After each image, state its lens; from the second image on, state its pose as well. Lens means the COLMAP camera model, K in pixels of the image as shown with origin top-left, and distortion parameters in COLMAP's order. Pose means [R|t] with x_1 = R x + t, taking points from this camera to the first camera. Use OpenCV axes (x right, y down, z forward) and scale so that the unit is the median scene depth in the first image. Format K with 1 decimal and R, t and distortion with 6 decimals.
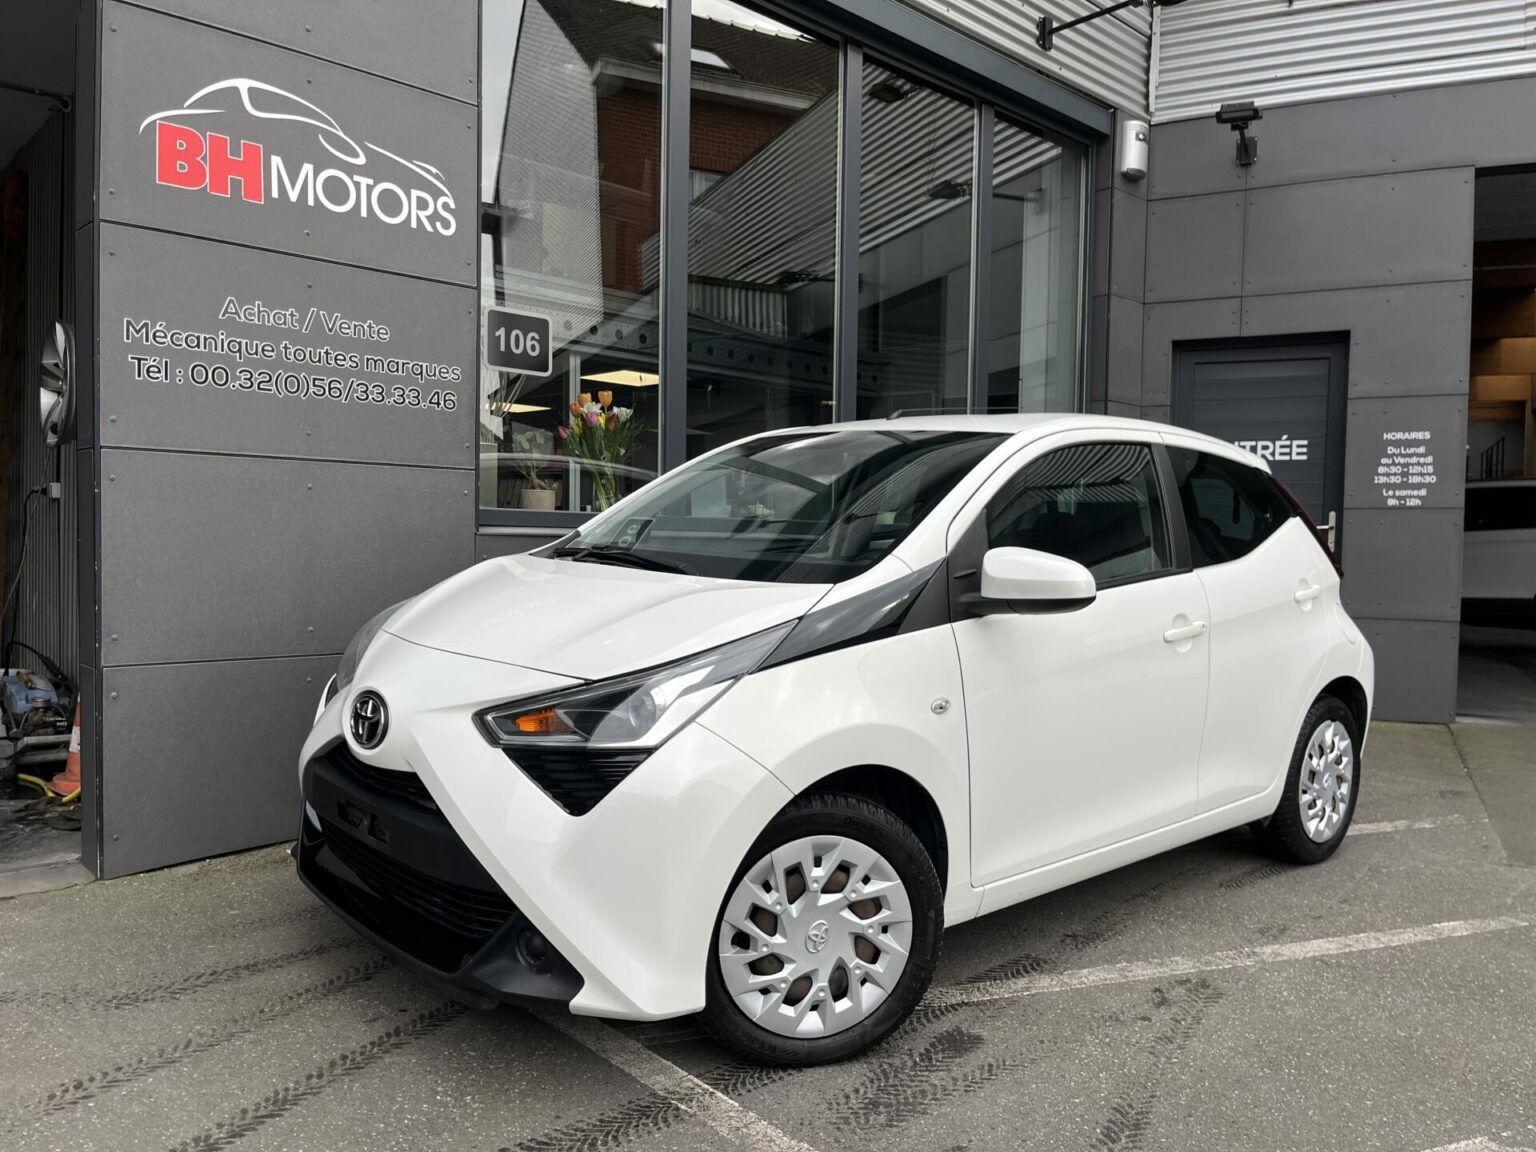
lens RADIAL K [[1181.1, 0, 764.4], [0, 1181.1, 581.9], [0, 0, 1]] dist [0.052550, -0.090648]
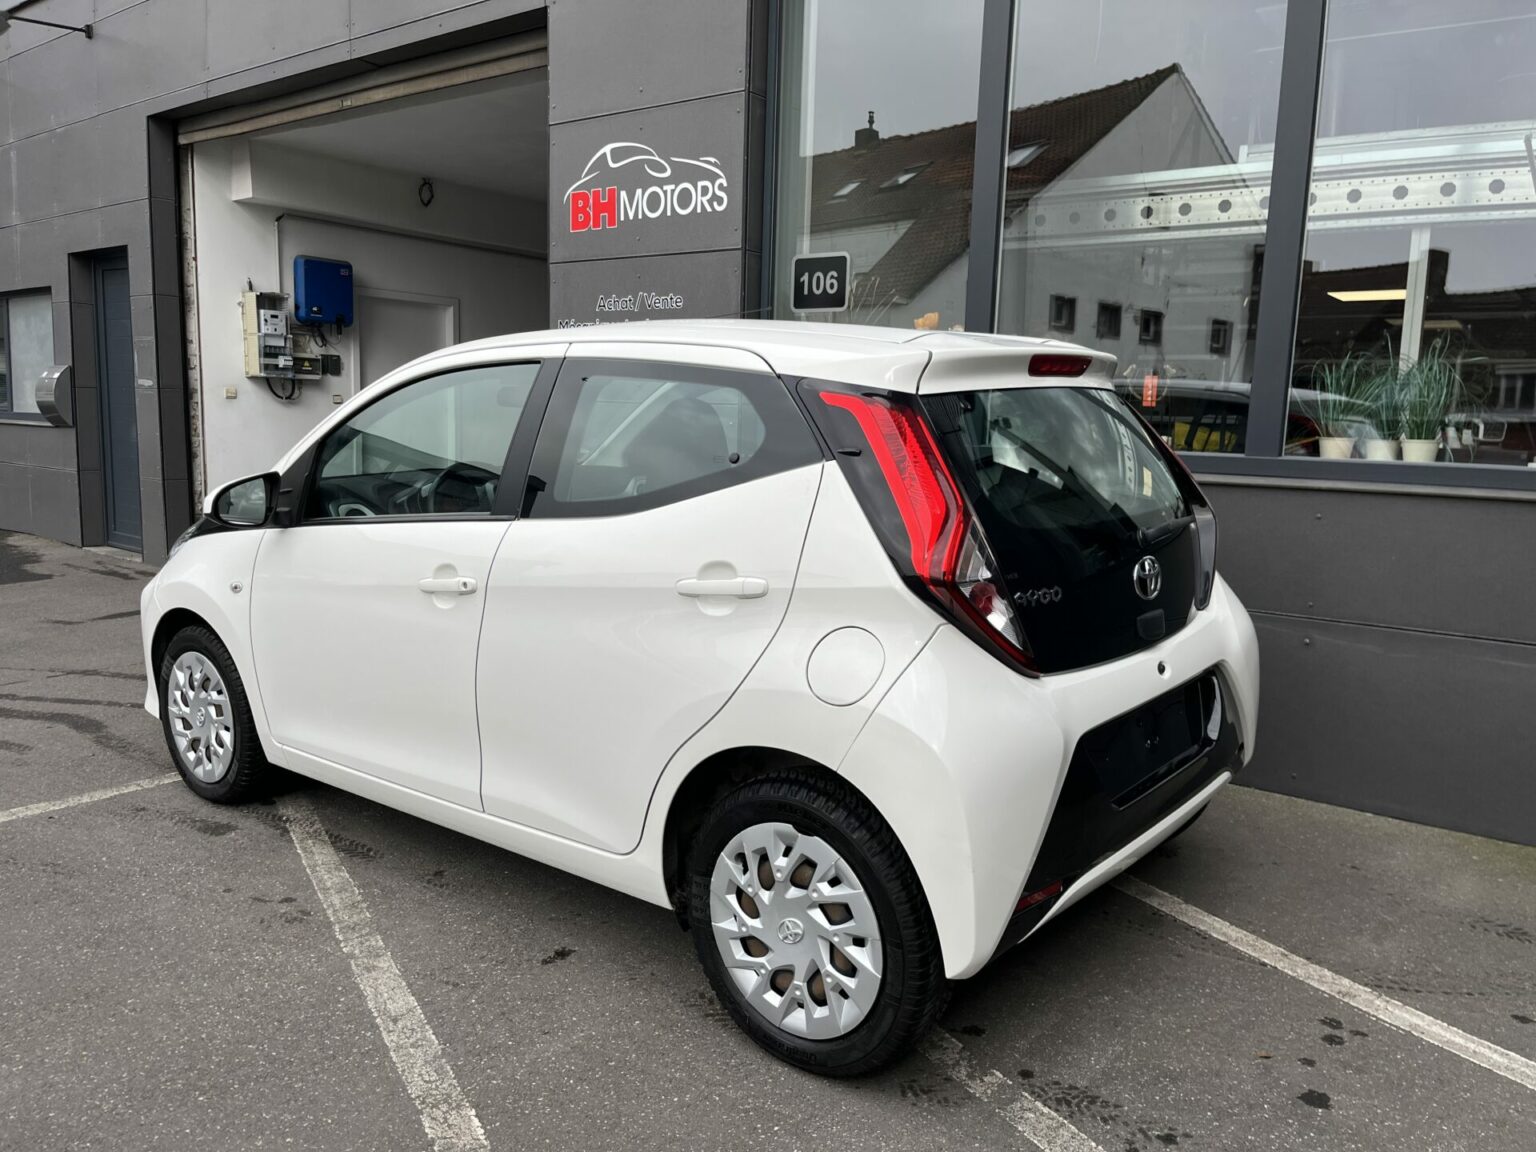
lens RADIAL K [[1190.3, 0, 742.2], [0, 1190.3, 580.9], [0, 0, 1]] dist [-0.004084, -0.001358]
pose [[0.130739, 0.121963, -0.983886, 0.872089], [-0.062509, 0.991444, 0.114593, -0.051730], [0.989444, 0.046520, 0.137244, 0.780197]]
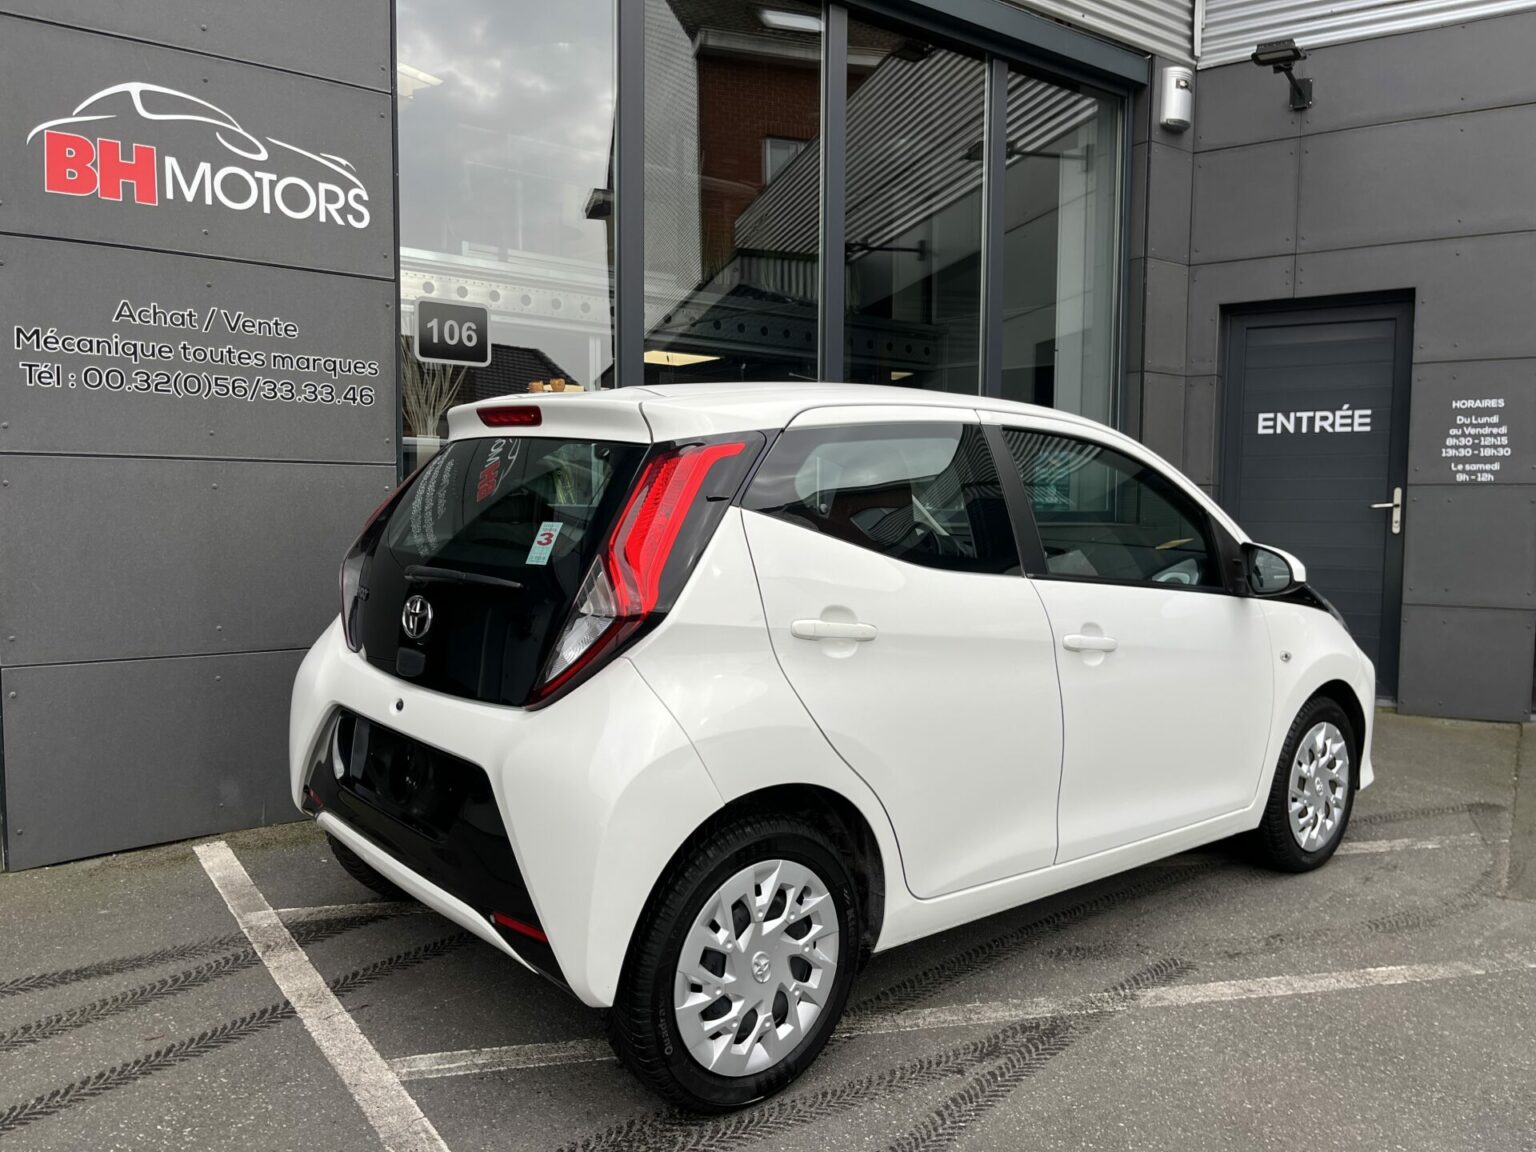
lens RADIAL K [[1180.0, 0, 768.0], [0, 1180.0, 576.0], [0, 0, 1]] dist [0.065347, -0.111851]
pose [[0.991959, -0.001641, -0.126547, 0.173346], [0.004308, 0.999774, 0.020802, -0.019307], [0.126484, -0.021180, 0.991742, 0.050477]]
